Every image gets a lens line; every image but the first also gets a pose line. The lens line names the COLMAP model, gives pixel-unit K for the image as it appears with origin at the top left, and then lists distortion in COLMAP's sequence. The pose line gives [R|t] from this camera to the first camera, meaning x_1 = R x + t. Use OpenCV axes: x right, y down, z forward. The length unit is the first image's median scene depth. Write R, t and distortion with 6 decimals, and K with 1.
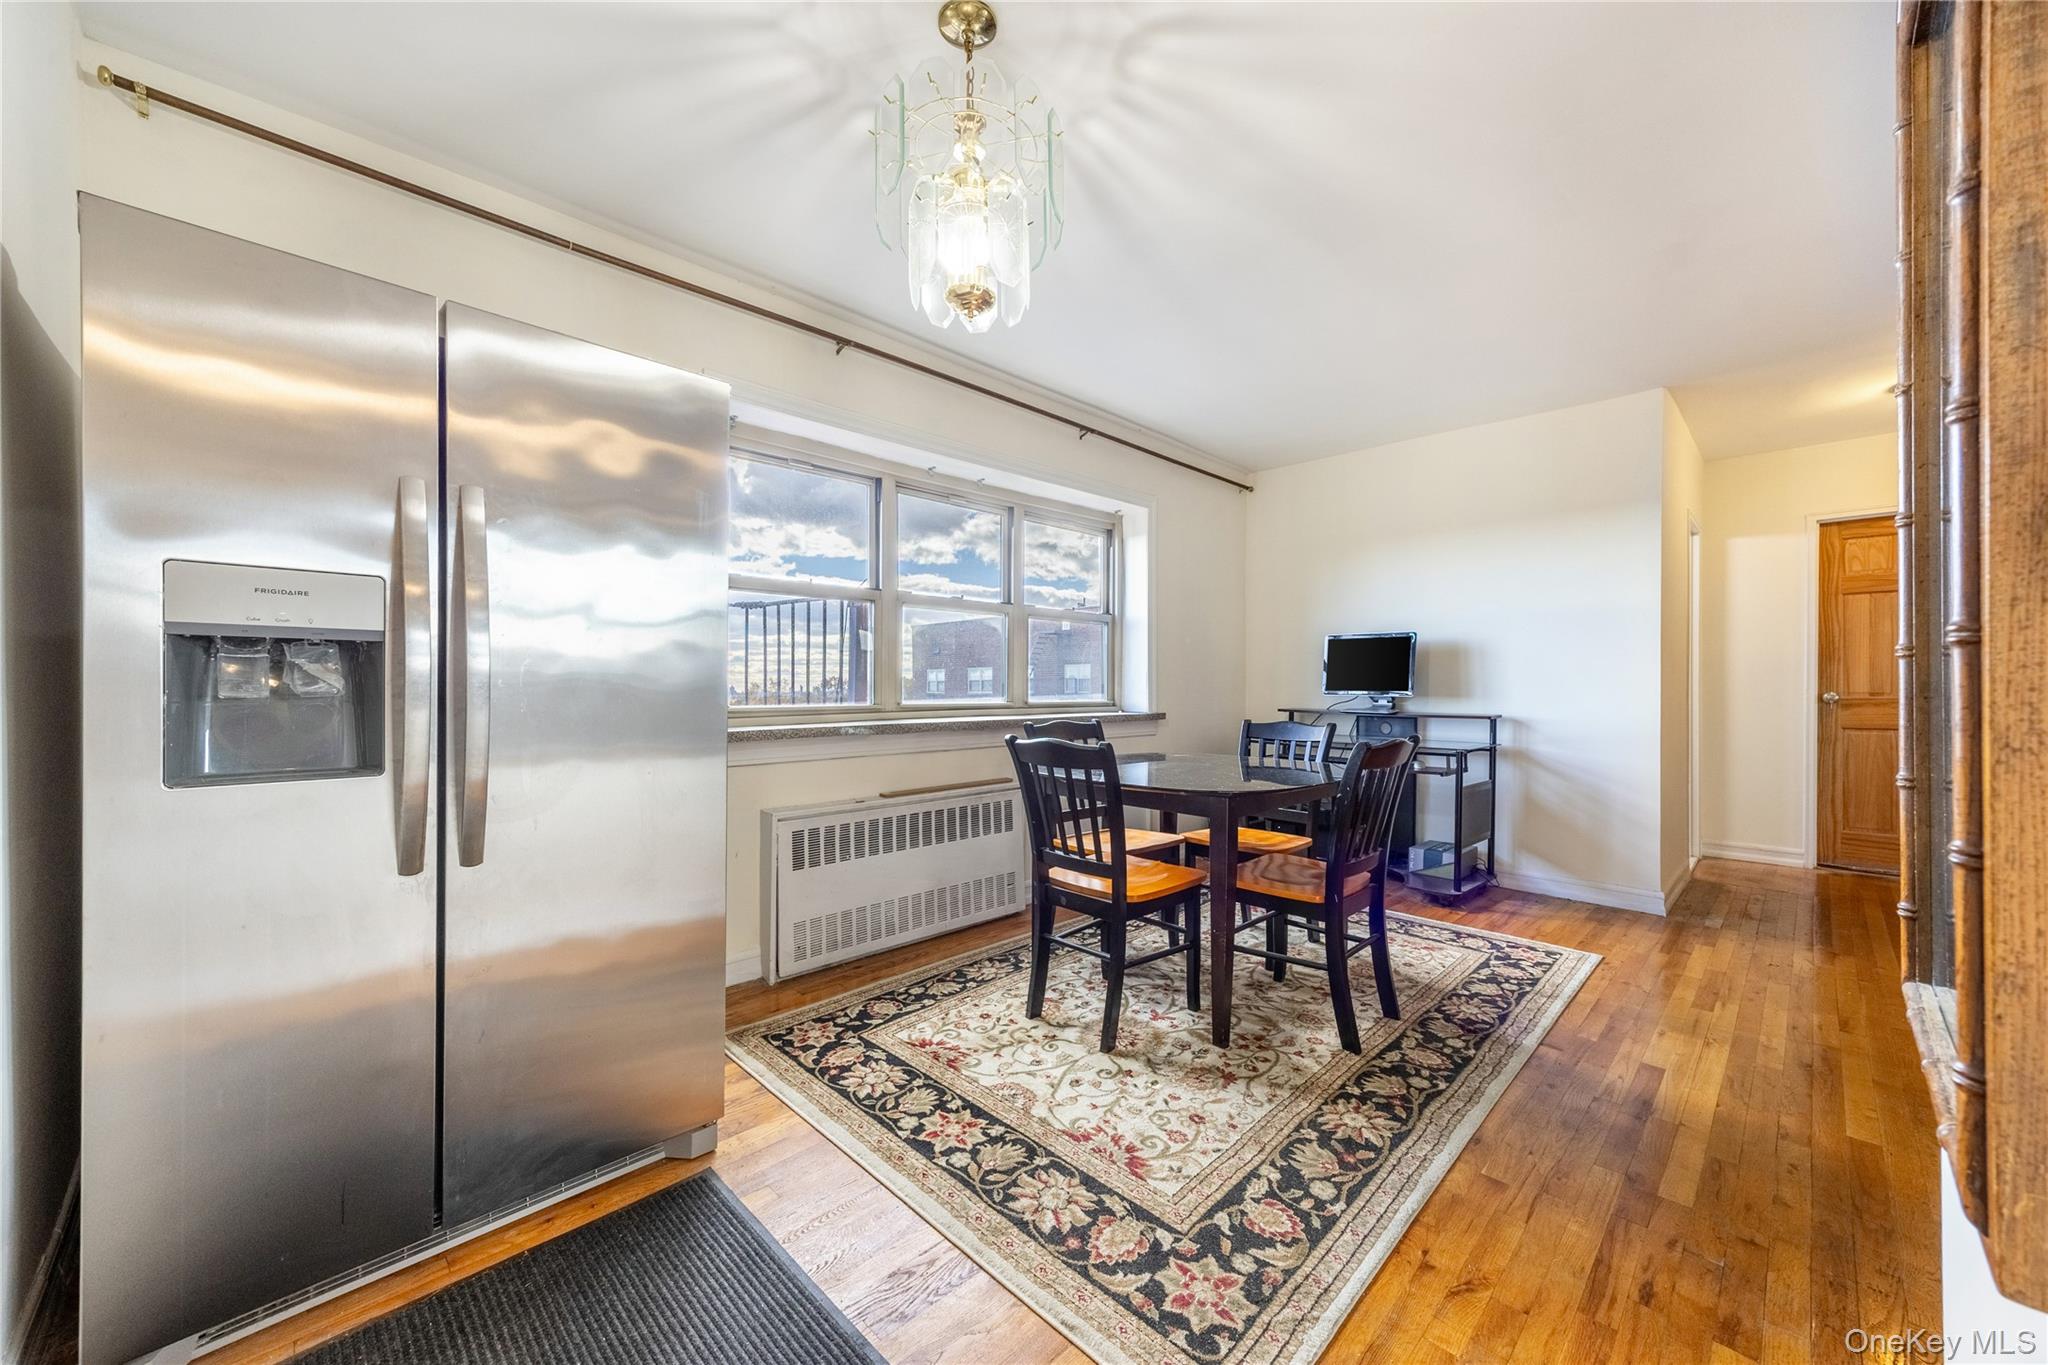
lens RADIAL K [[777.7, 0, 1054.3], [0, 777.7, 691.9], [0, 0, 1]] dist [0.008042, 0.000128]
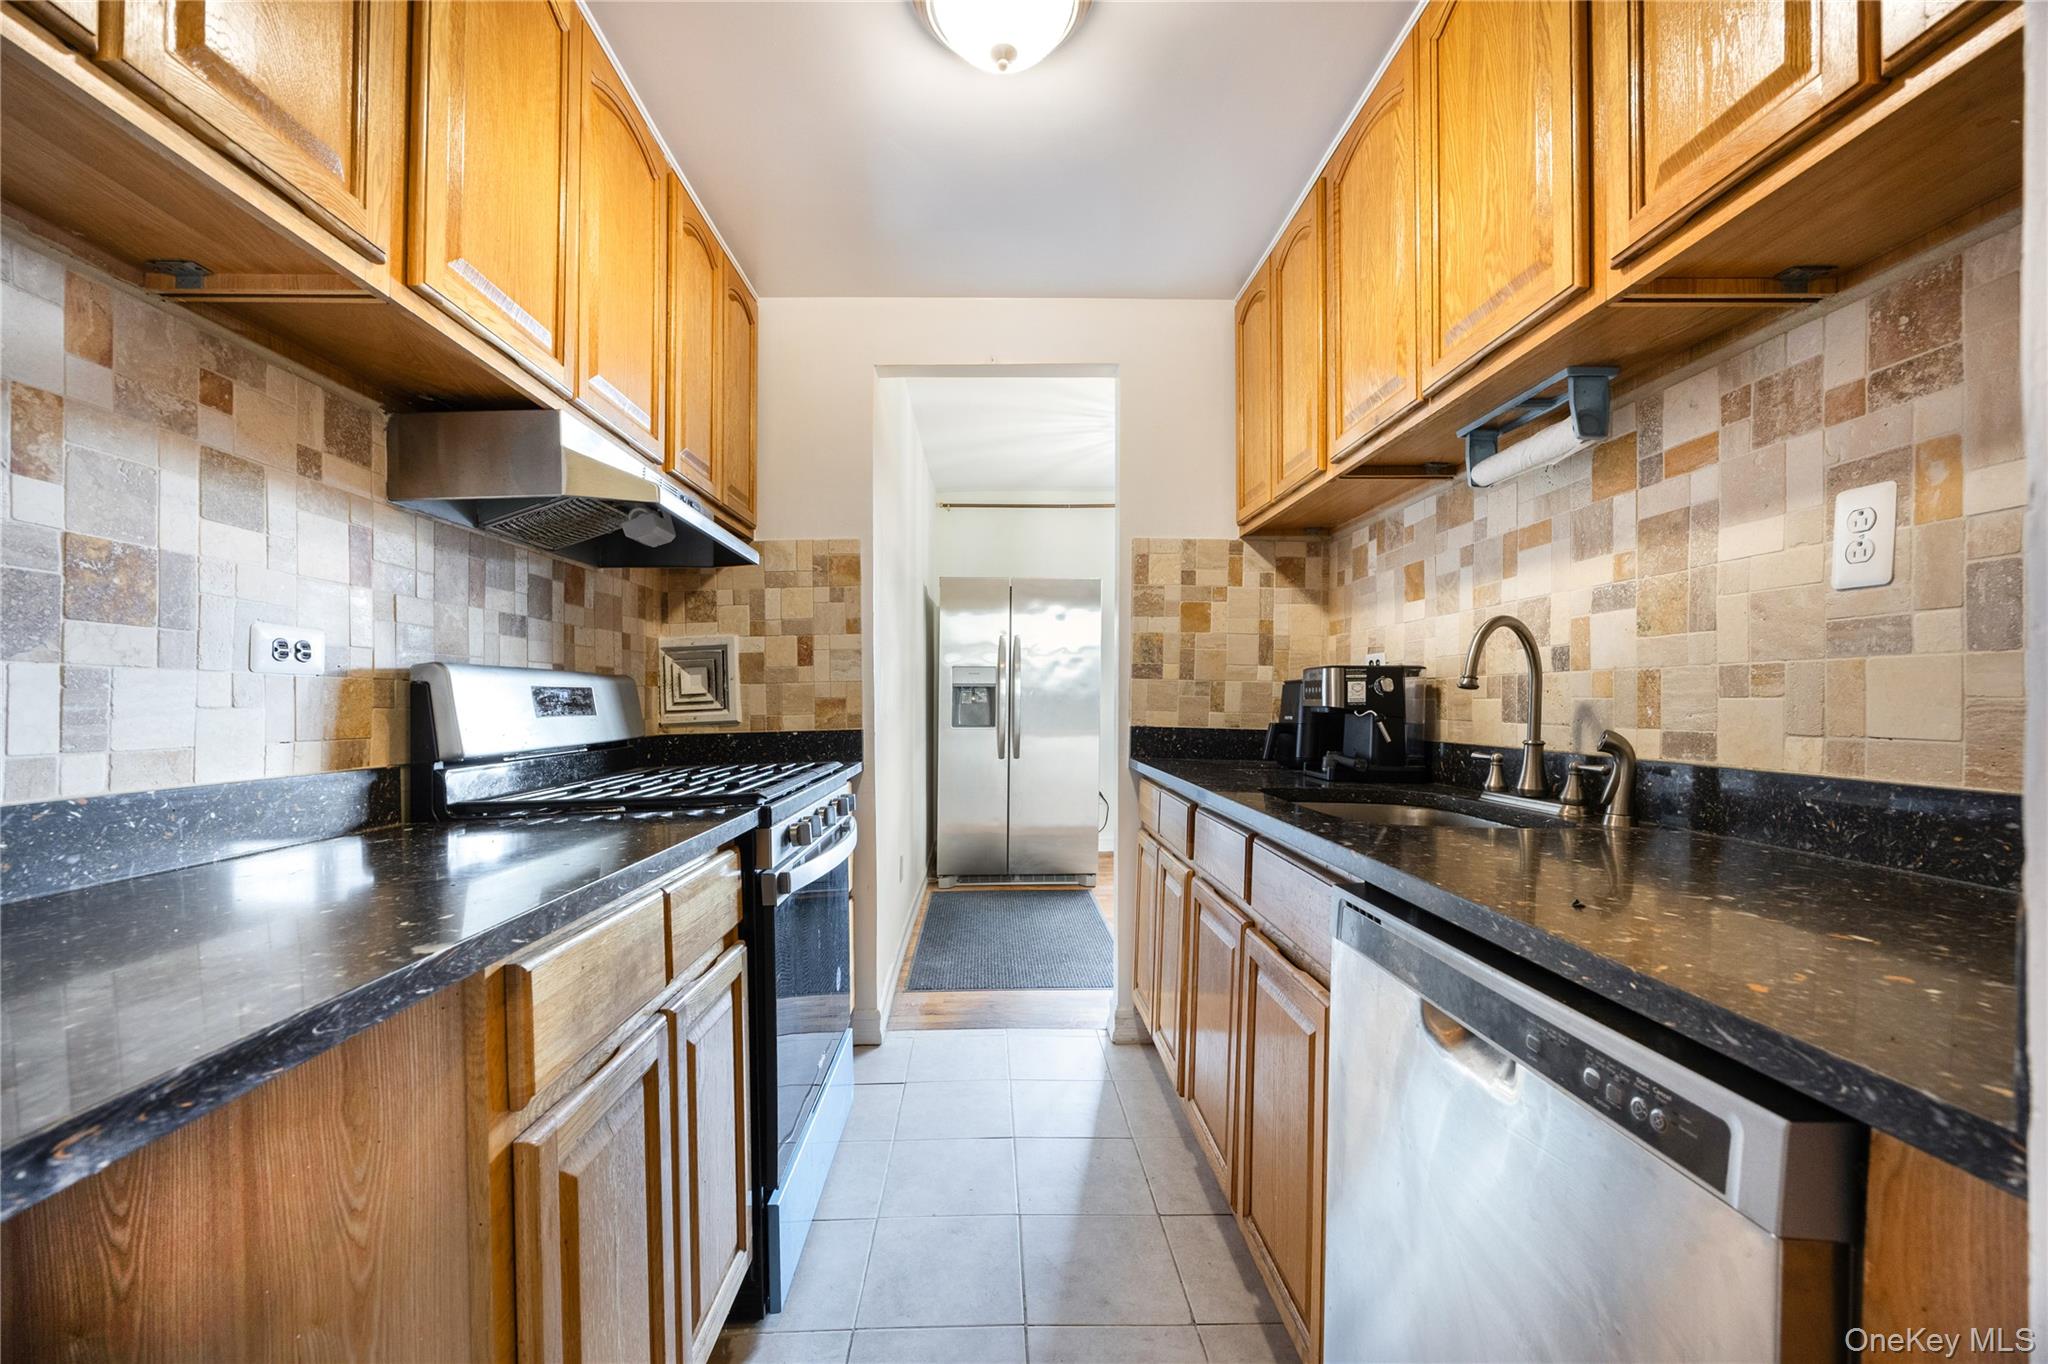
lens RADIAL K [[781.0, 0, 1034.5], [0, 781.0, 674.4], [0, 0, 1]] dist [-0.000385, -0.000021]
pose [[0.748615, -0.001615, -0.663004, 0.828993], [-0.012624, 0.999781, -0.016690, -0.036321], [0.662885, 0.020864, 0.748430, -0.777651]]
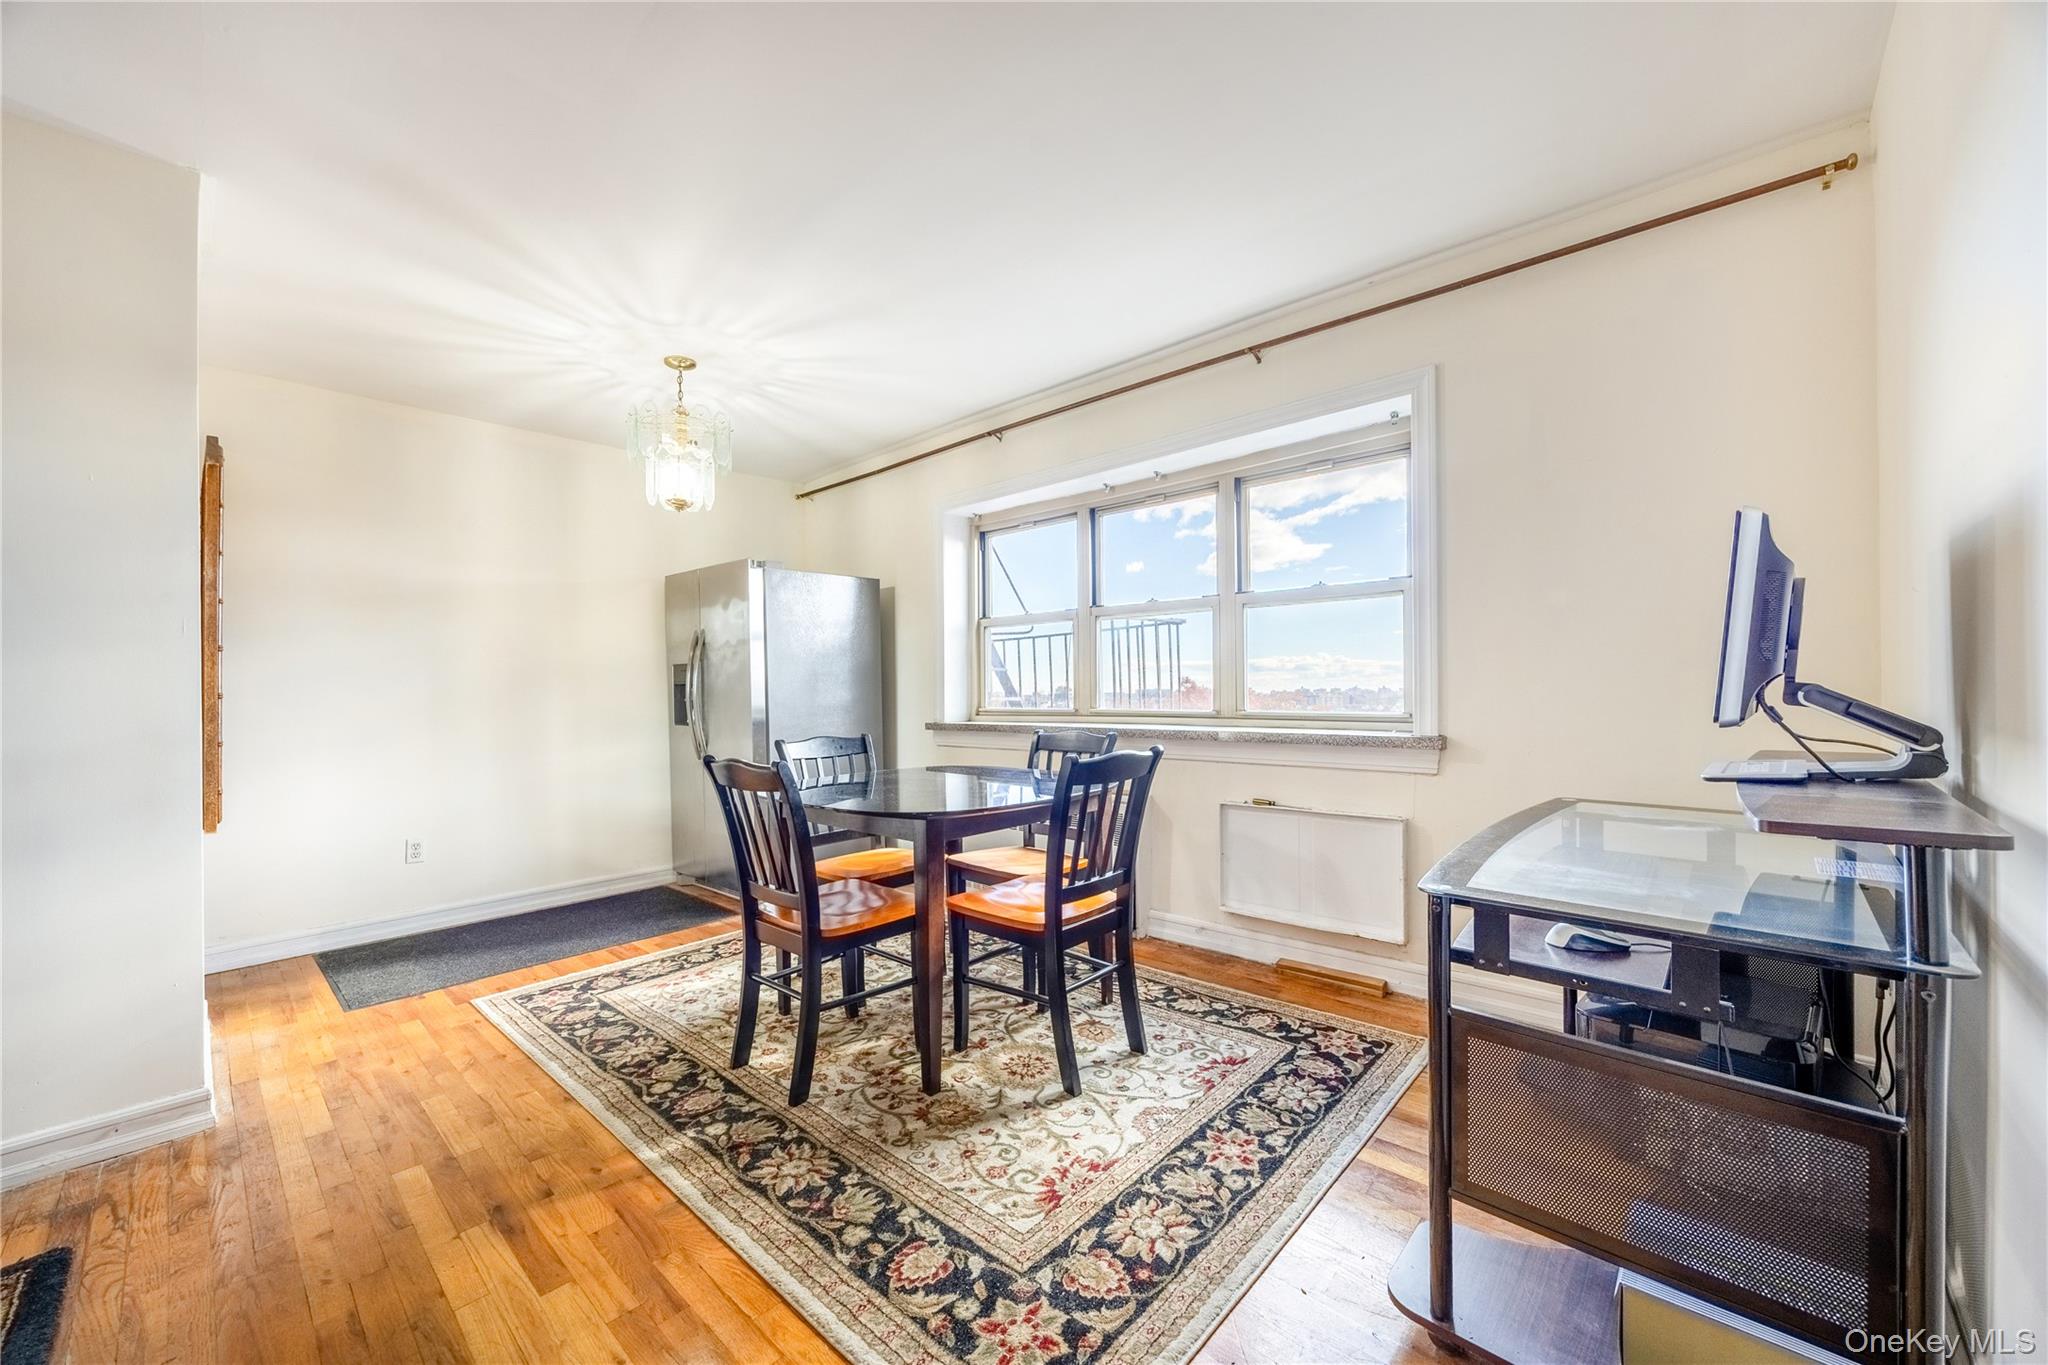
lens RADIAL K [[781.0, 0, 1024.4], [0, 781.0, 688.2], [0, 0, 1]] dist [-0.000385, -0.000021]
pose [[0.028181, -0.001148, -0.999602, 1.331978], [0.005041, 0.999987, -0.001006, -0.019649], [0.999590, -0.005011, 0.028186, 1.281212]]
